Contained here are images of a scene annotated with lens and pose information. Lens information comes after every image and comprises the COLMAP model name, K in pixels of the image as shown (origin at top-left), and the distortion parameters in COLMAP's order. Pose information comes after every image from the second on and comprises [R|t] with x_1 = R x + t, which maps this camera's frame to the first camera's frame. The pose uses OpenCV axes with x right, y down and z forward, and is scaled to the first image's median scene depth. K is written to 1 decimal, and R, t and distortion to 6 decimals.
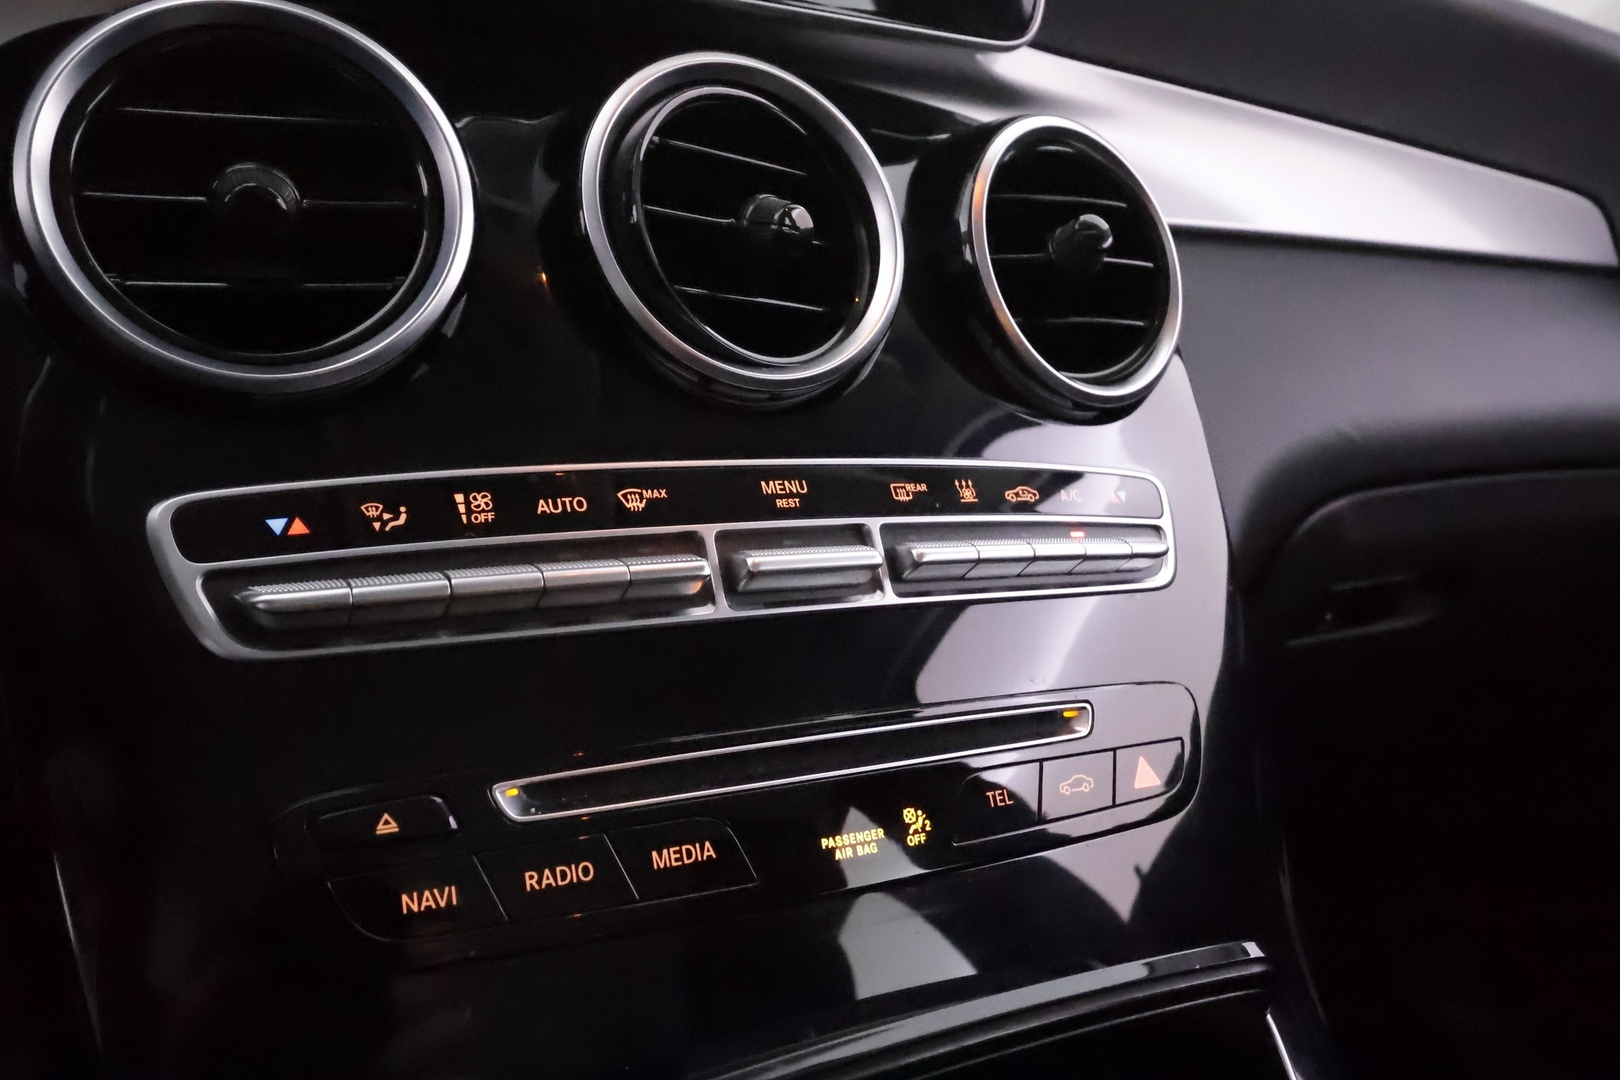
lens RADIAL K [[1286.8, 0, 807.1], [0, 1286.8, 548.2], [0, 0, 1]] dist [0.026246, 0.001051]
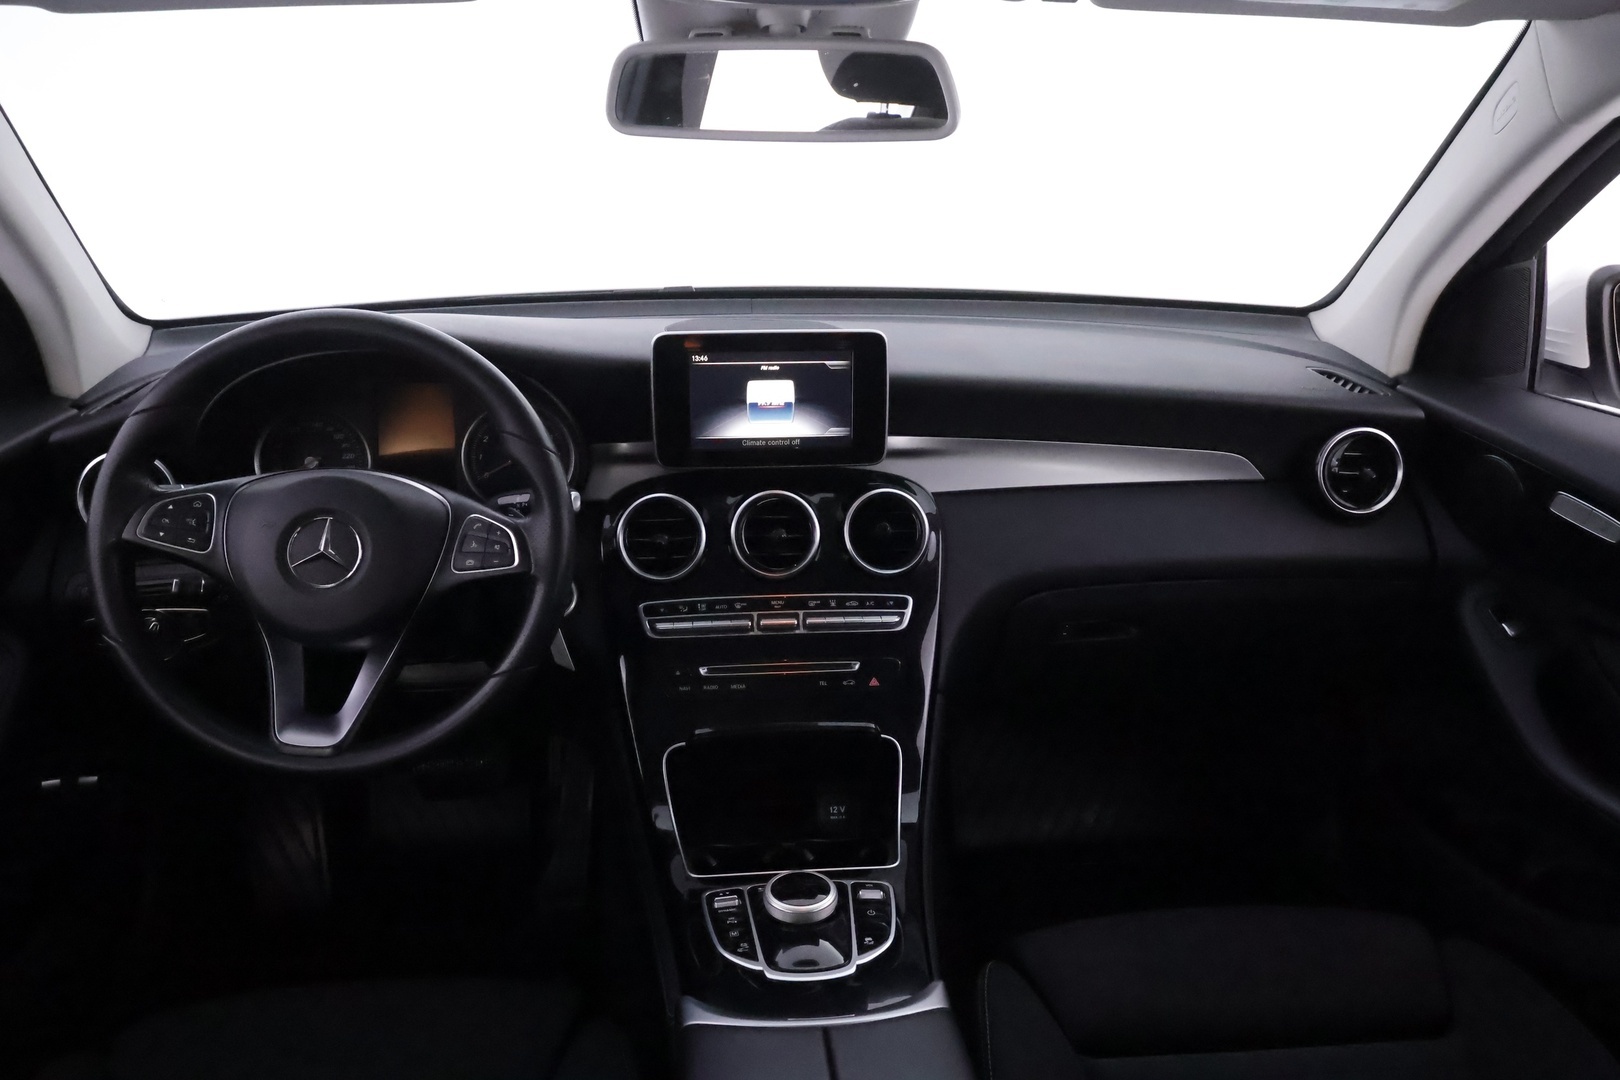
lens RADIAL K [[1286.8, 0, 796.6], [0, 1286.8, 524.5], [0, 0, 1]] dist [0.026246, 0.001051]
pose [[0.915328, 0.060280, -0.398171, 1.760470], [-0.030116, 0.996211, 0.081587, -0.671550], [0.401581, -0.062687, 0.913676, -2.873988]]
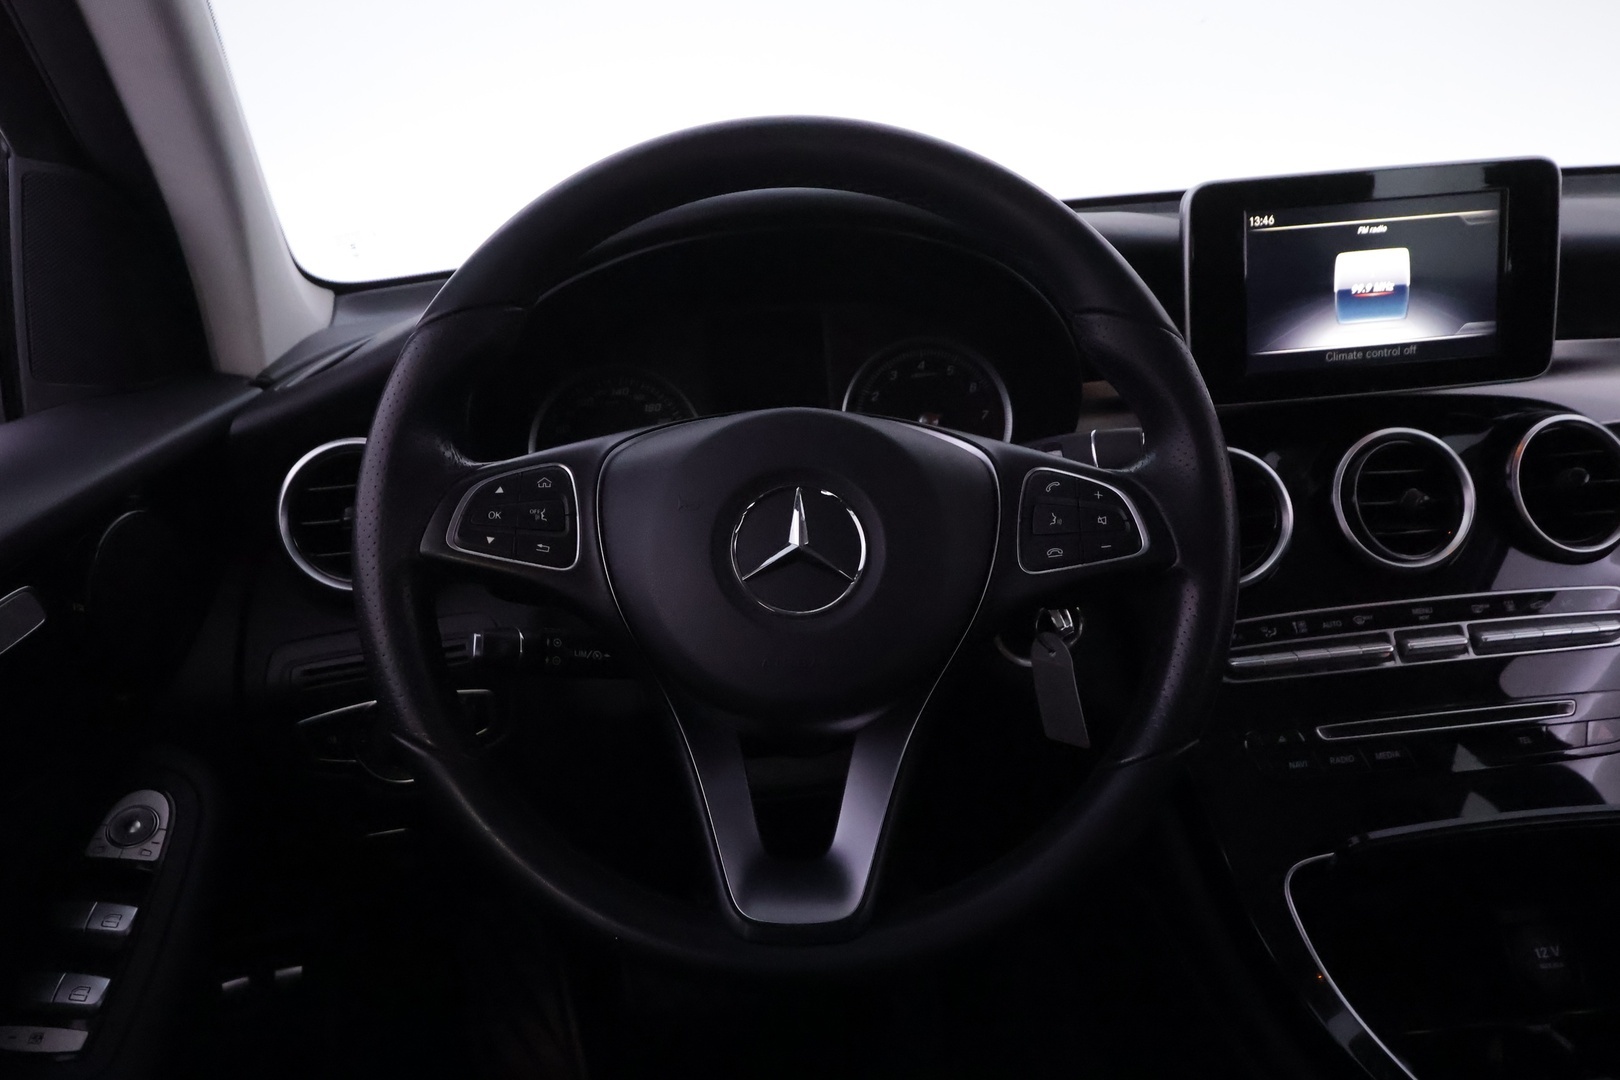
lens RADIAL K [[1286.8, 0, 808.7], [0, 1286.8, 523.7], [0, 0, 1]] dist [0.026246, 0.001051]
pose [[0.910124, -0.030996, -0.413174, -0.060993], [0.044229, 0.998768, 0.022499, -0.343441], [0.411968, -0.038751, 0.910374, -1.853568]]
